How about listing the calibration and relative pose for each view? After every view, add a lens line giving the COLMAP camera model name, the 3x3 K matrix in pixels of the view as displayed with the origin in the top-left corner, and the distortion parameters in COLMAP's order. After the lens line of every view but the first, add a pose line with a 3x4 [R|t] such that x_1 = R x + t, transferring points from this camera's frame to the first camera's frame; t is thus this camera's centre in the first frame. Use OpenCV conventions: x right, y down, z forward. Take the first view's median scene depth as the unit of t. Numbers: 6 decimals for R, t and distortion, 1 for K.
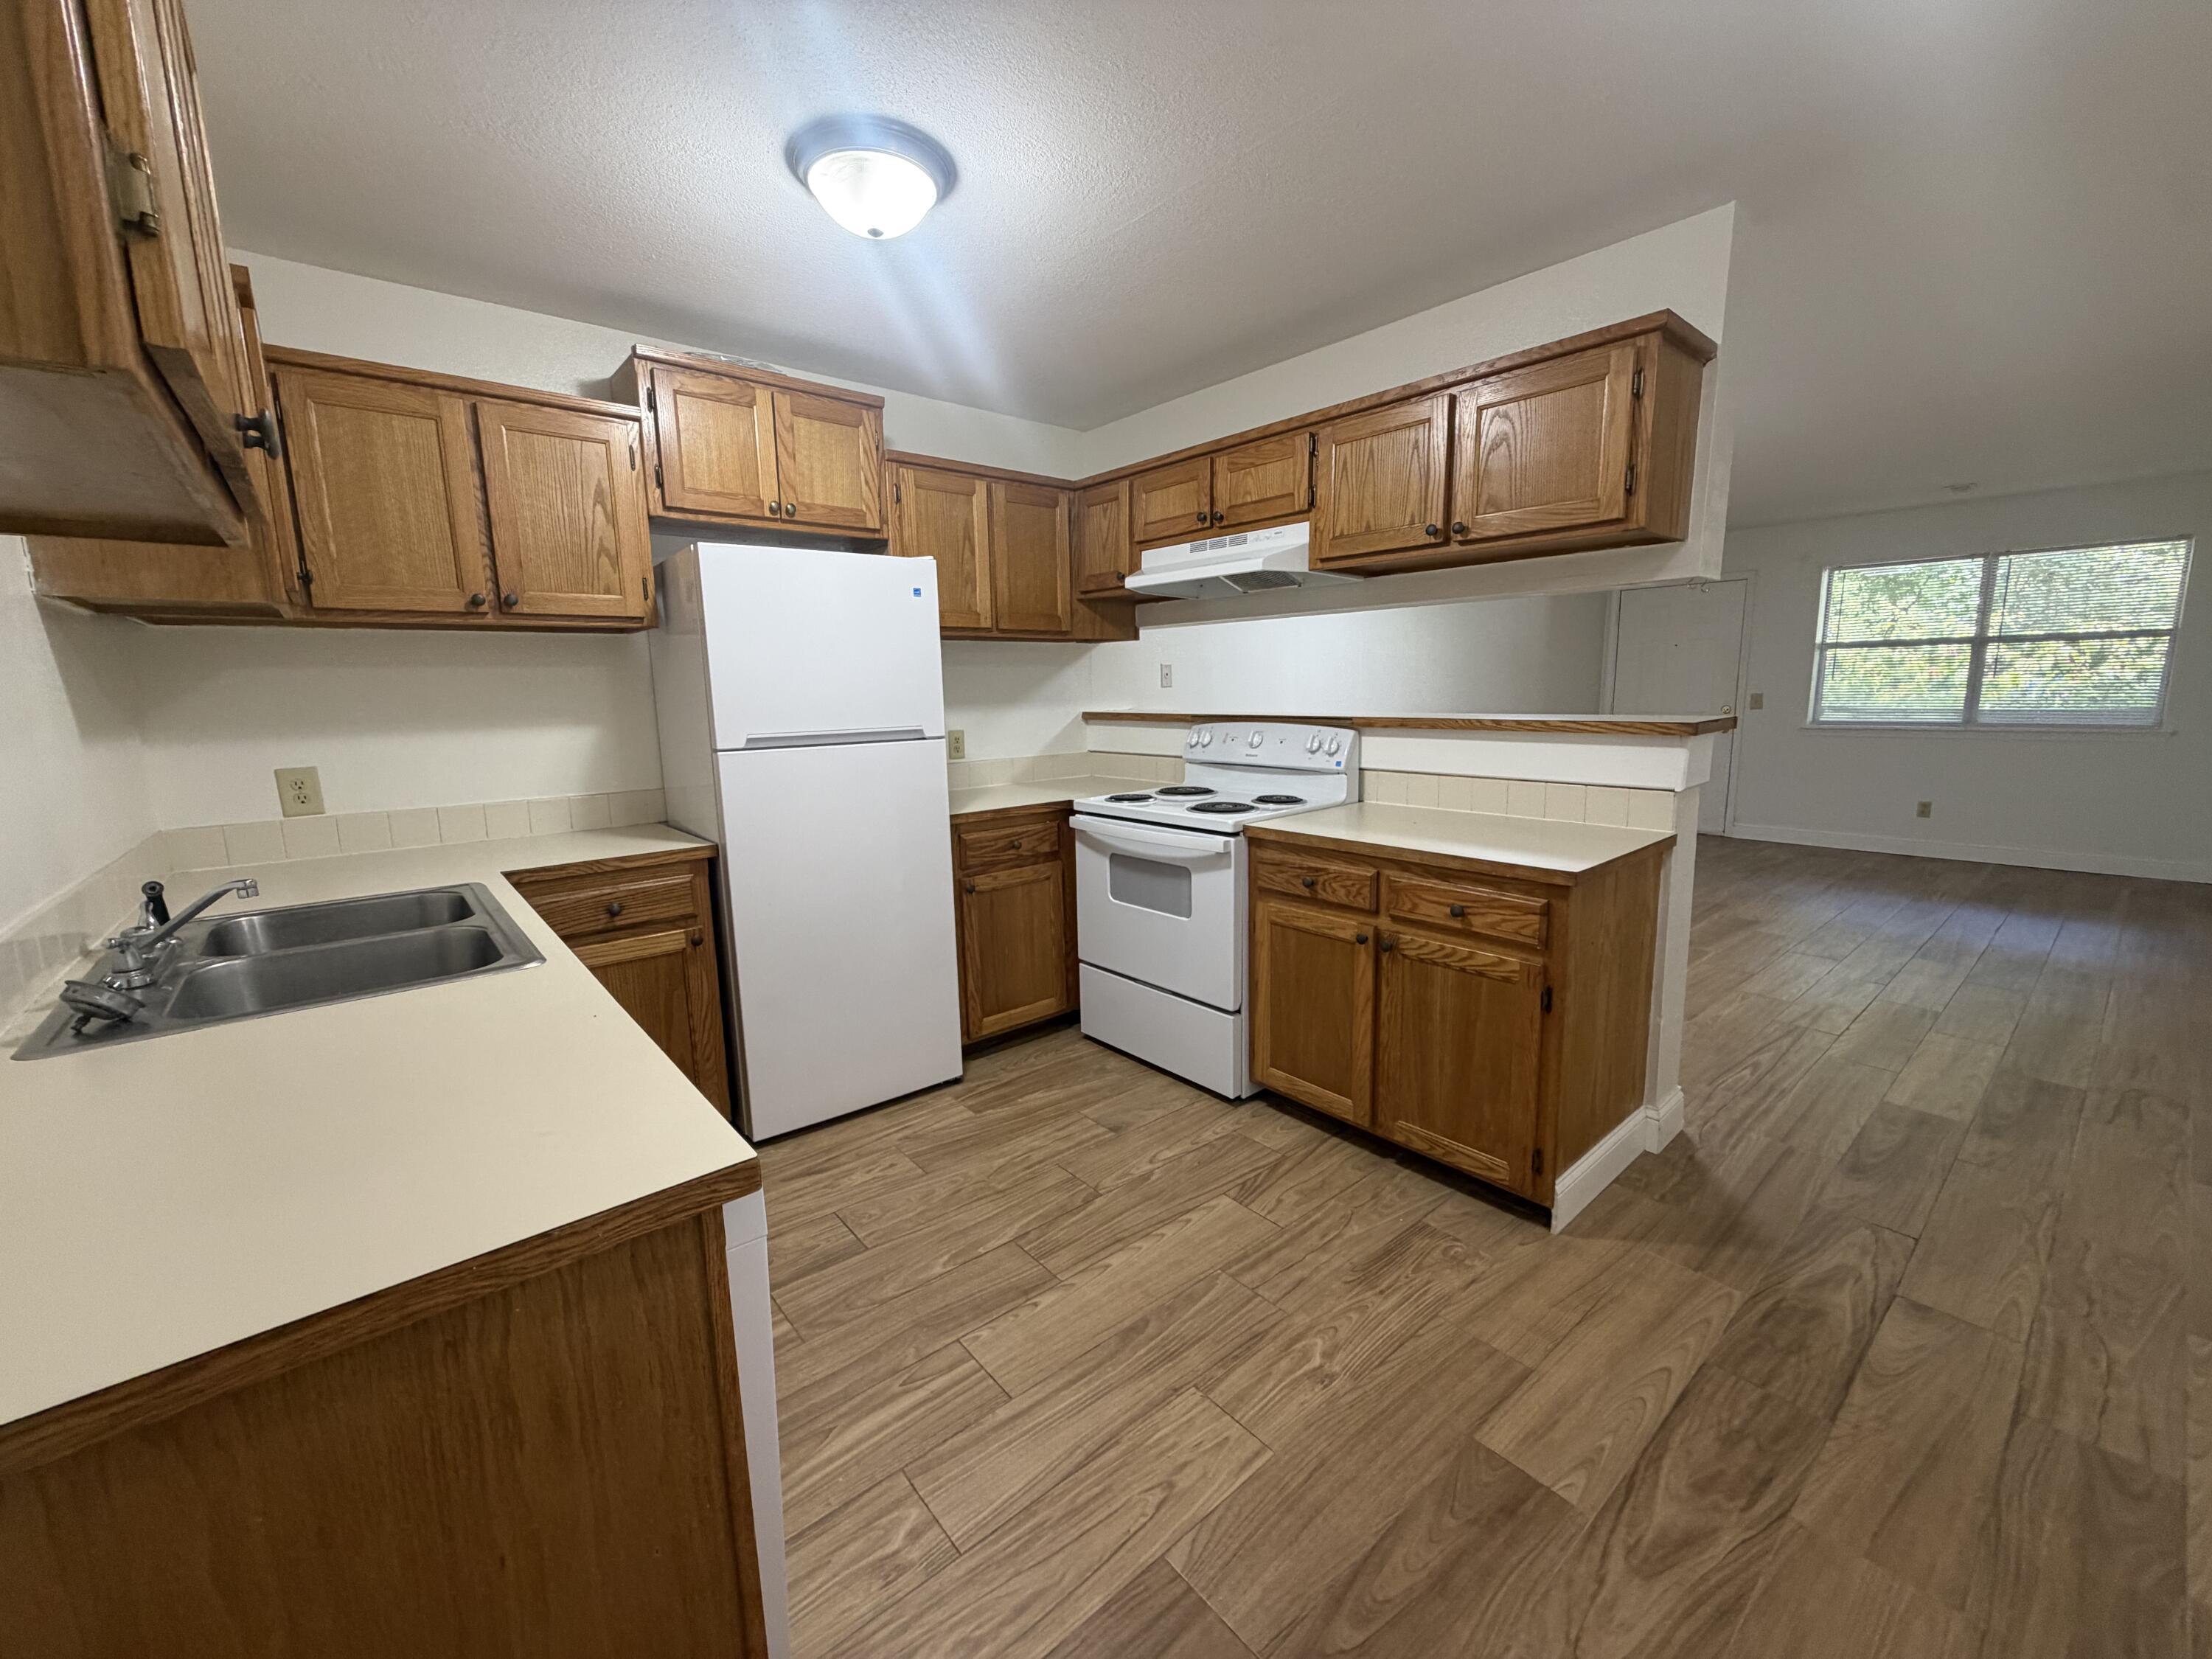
lens RADIAL K [[898.1, 0, 1099.6], [0, 898.1, 782.4], [0, 0, 1]] dist [-0.000233, 0.000403]
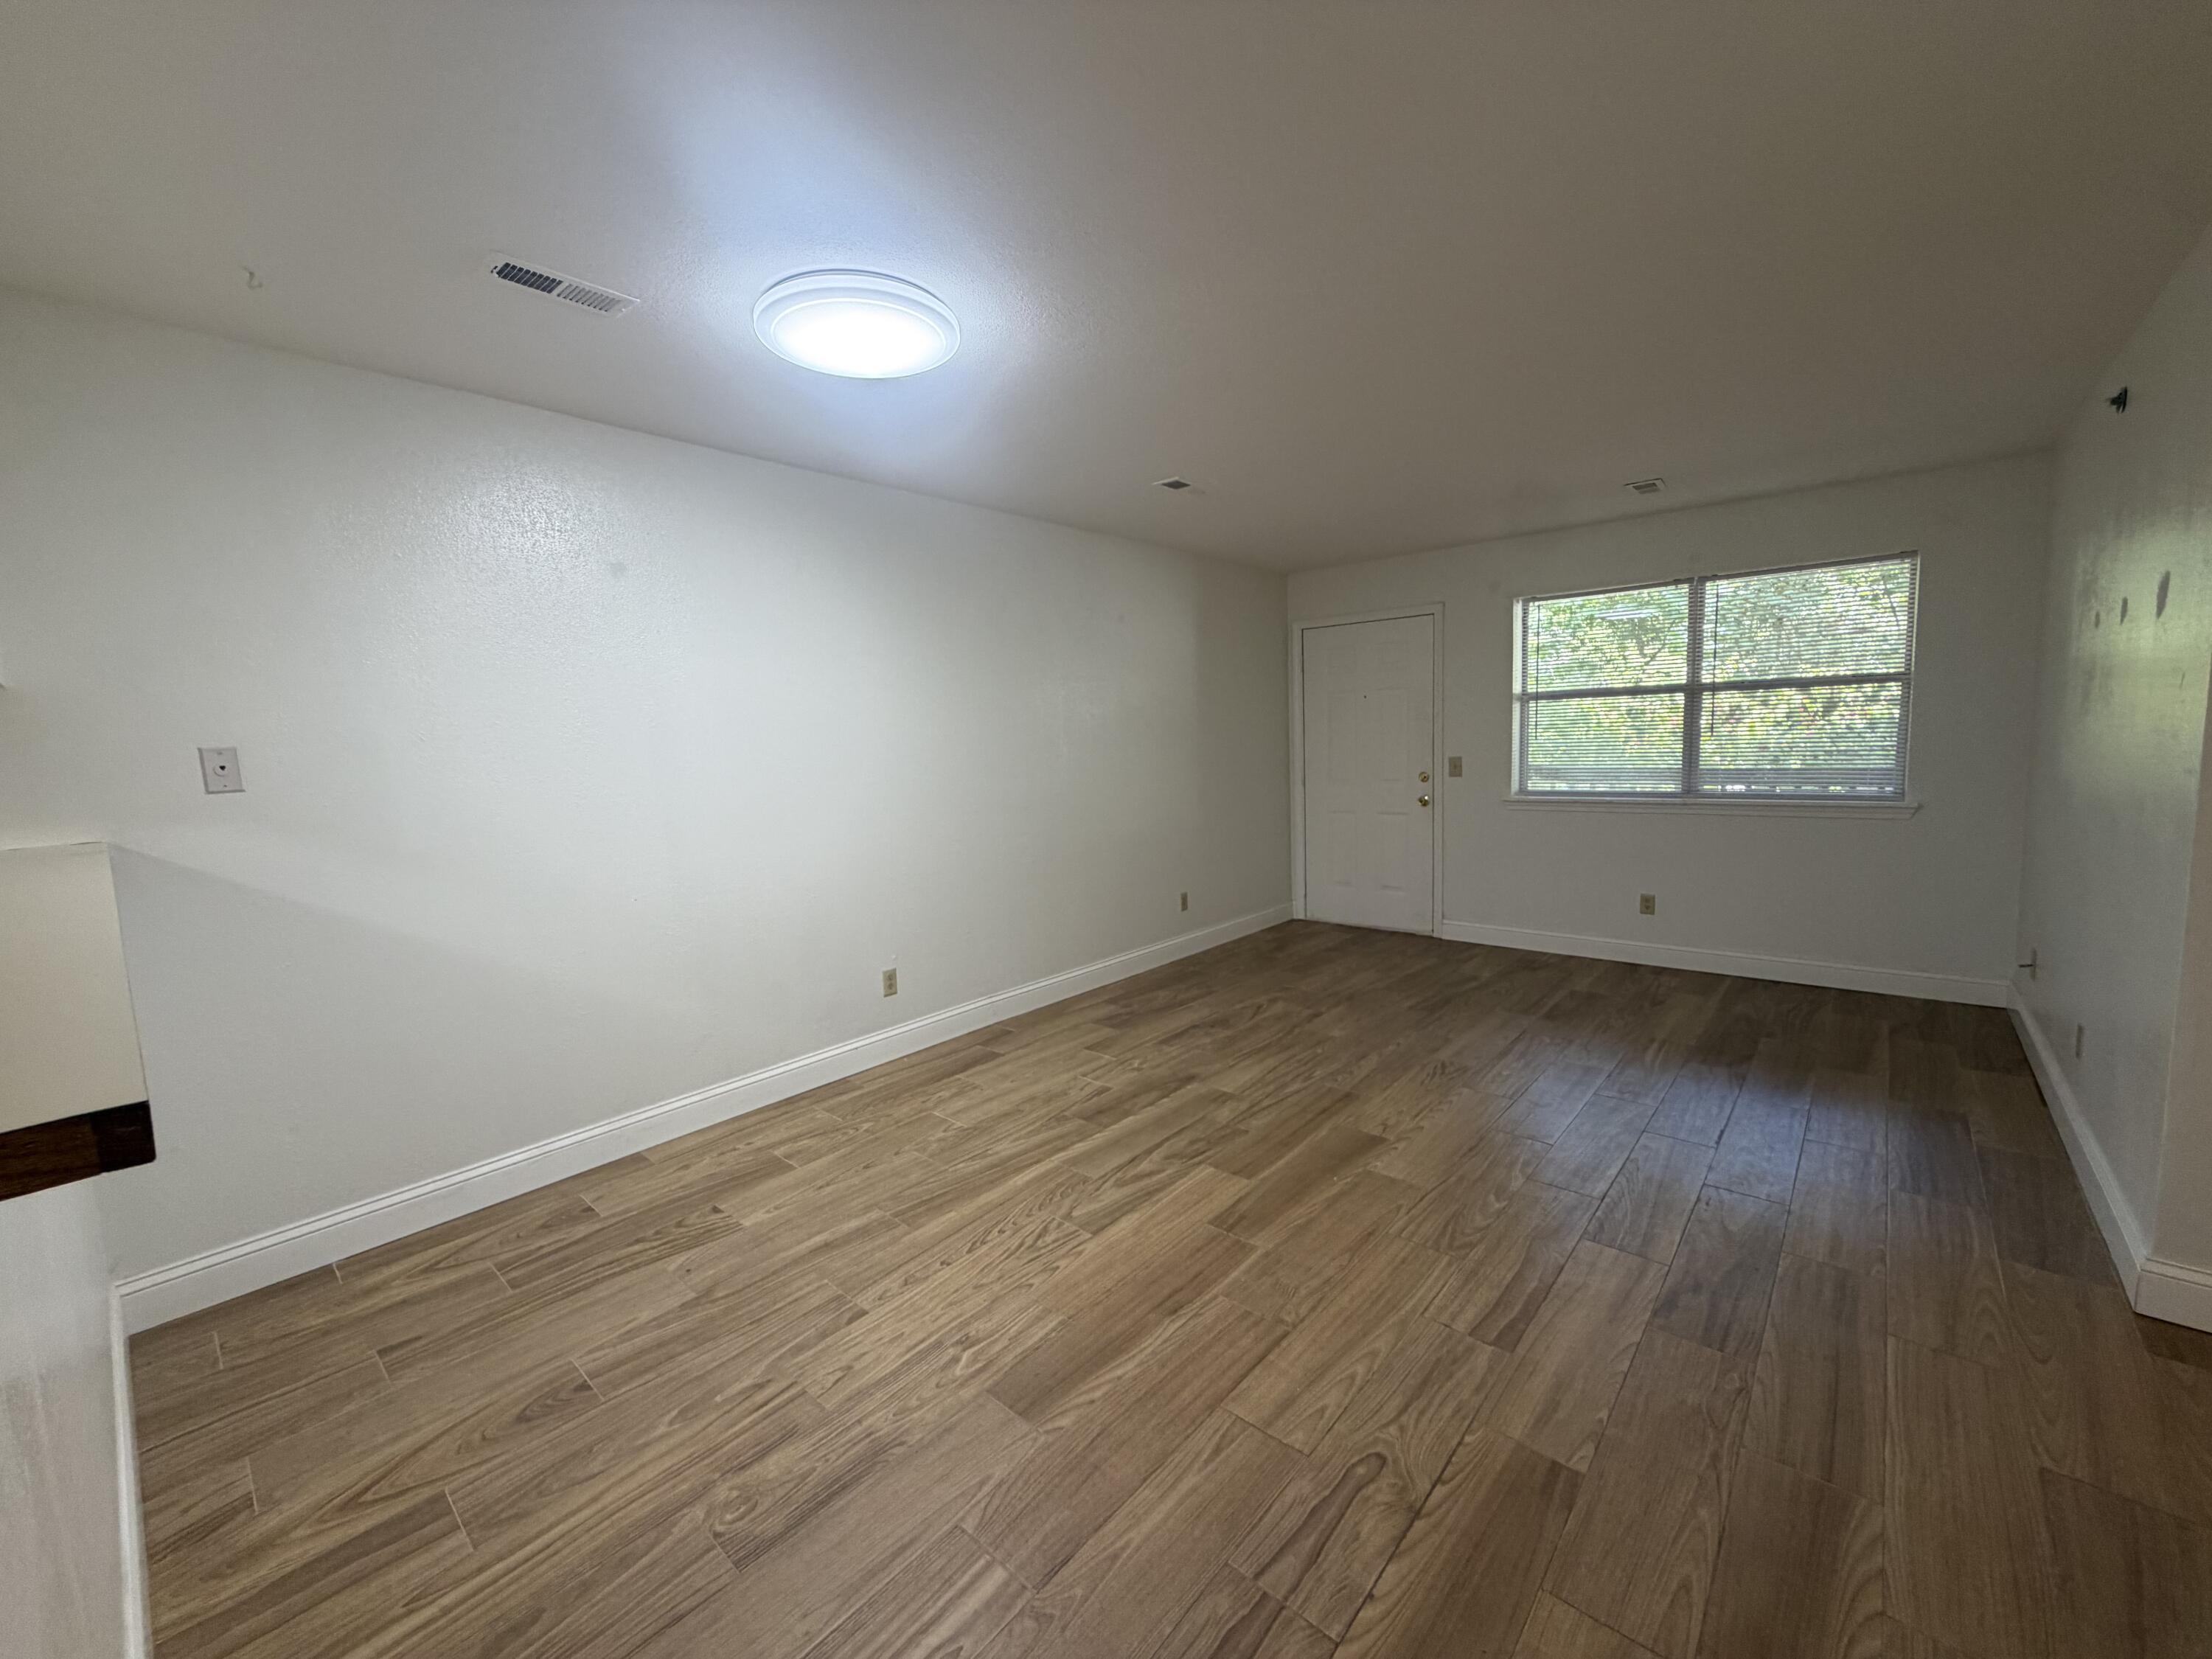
lens RADIAL K [[888.8, 0, 1102.3], [0, 888.8, 774.9], [0, 0, 1]] dist [-0.000080, -0.000049]
pose [[0.989166, -0.021276, 0.145252, 0.324073], [0.030646, 0.997570, -0.062577, -0.045541], [-0.143568, 0.066350, 0.987414, 0.285059]]
